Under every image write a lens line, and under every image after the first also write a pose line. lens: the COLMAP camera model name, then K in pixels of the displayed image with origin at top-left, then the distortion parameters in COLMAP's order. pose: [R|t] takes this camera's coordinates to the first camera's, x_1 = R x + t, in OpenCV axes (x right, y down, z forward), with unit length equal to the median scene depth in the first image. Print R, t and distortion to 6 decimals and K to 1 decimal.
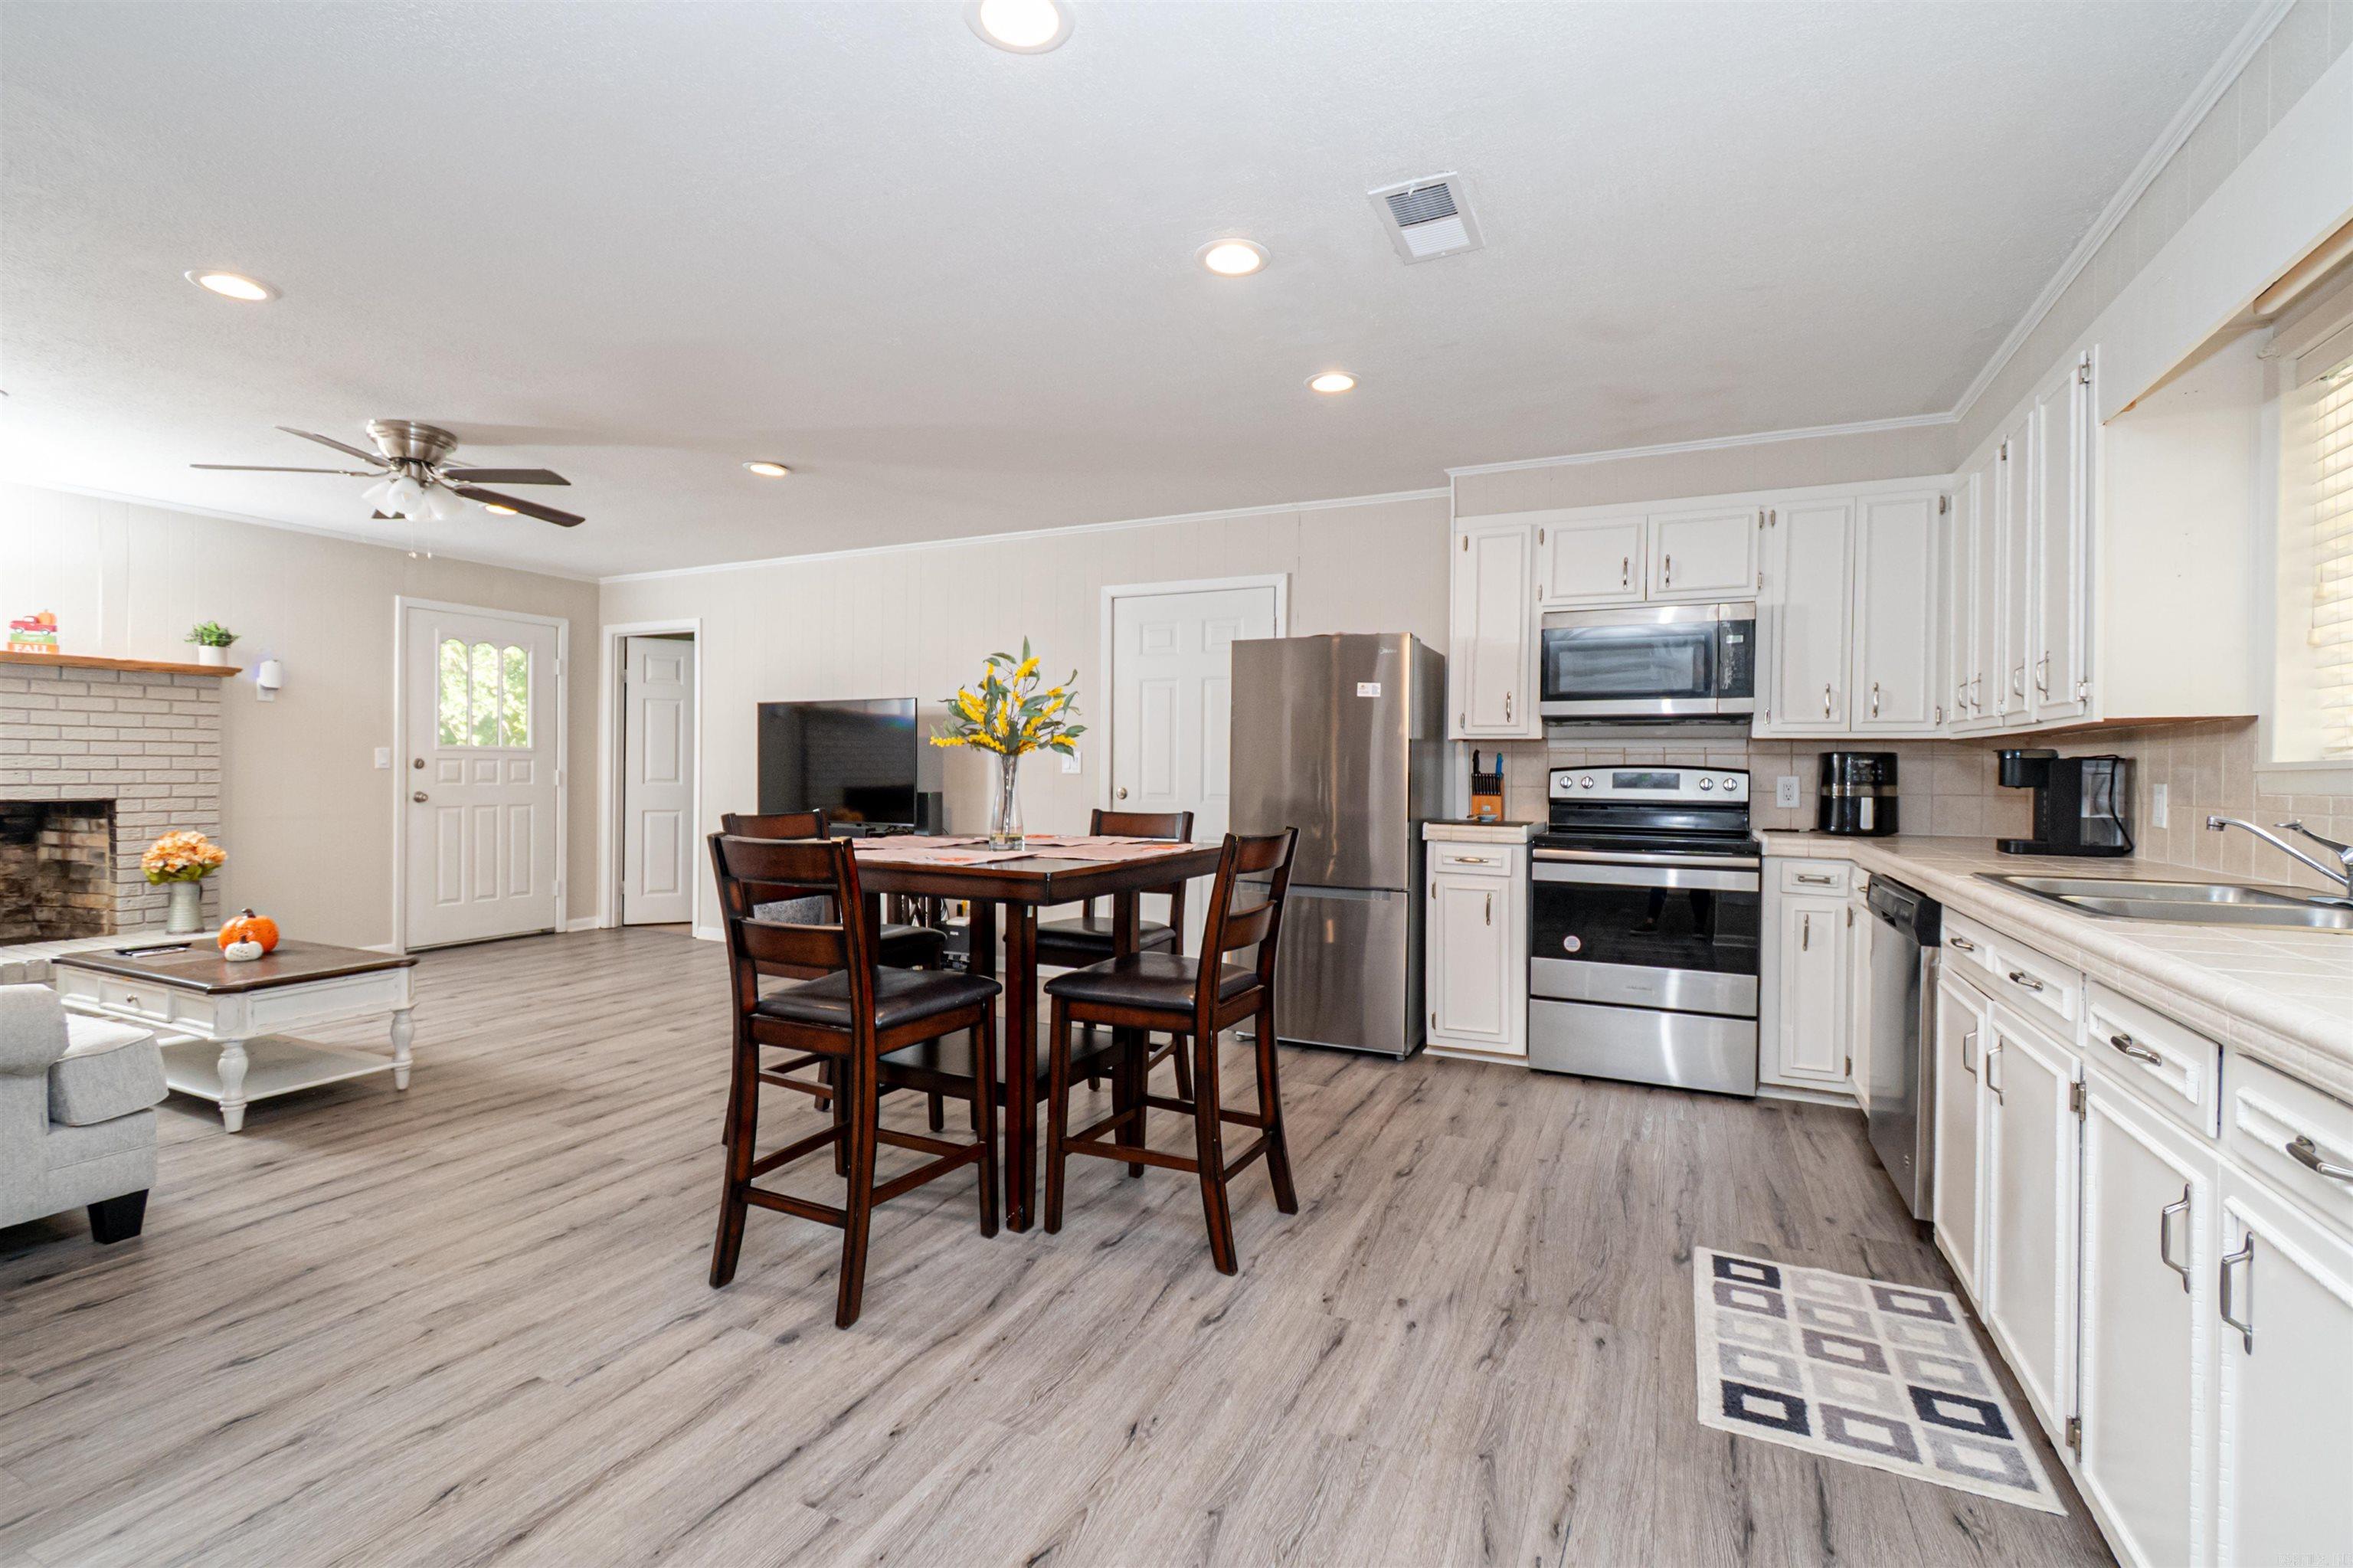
lens RADIAL K [[1030.5, 0, 1167.0], [0, 1030.5, 782.2], [0, 0, 1]] dist [0.003066, -0.002165]
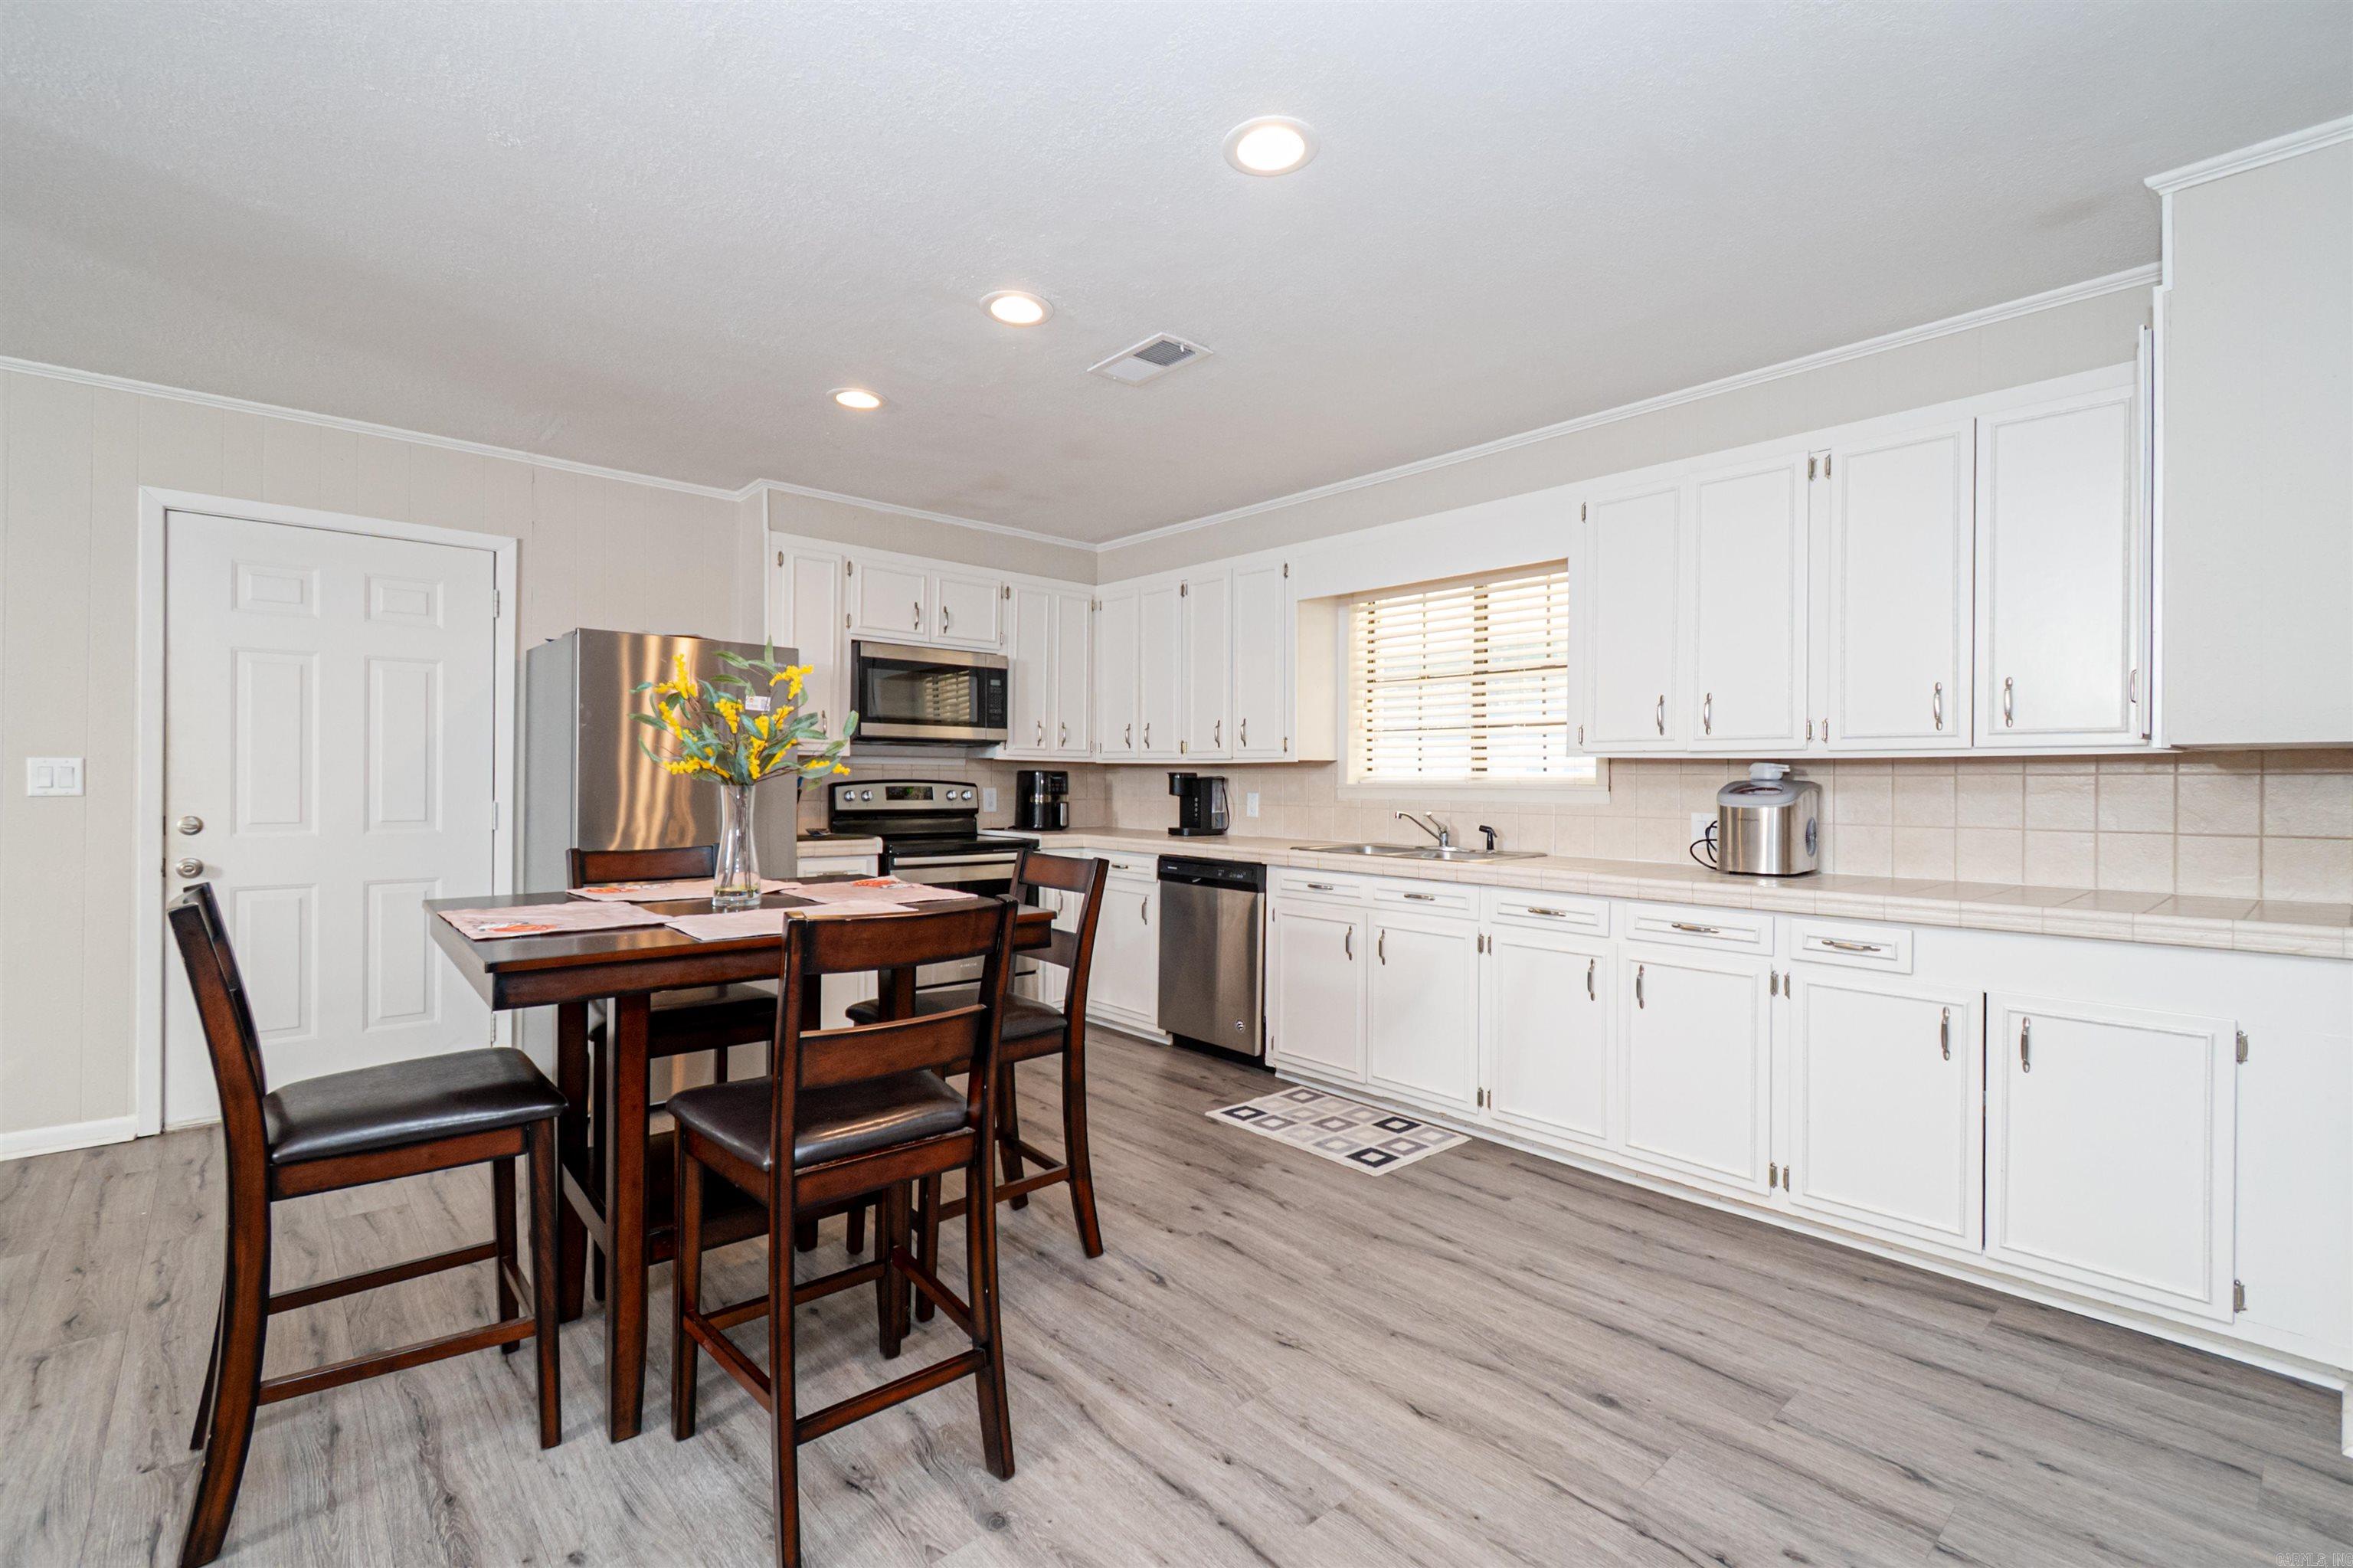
lens RADIAL K [[1030.5, 0, 1179.8], [0, 1030.5, 784.3], [0, 0, 1]] dist [0.003066, -0.002165]
pose [[0.393802, -0.011205, 0.919127, -1.047671], [0.005488, 0.999937, 0.009839, -0.045081], [-0.919179, 0.001170, 0.393839, 0.549179]]
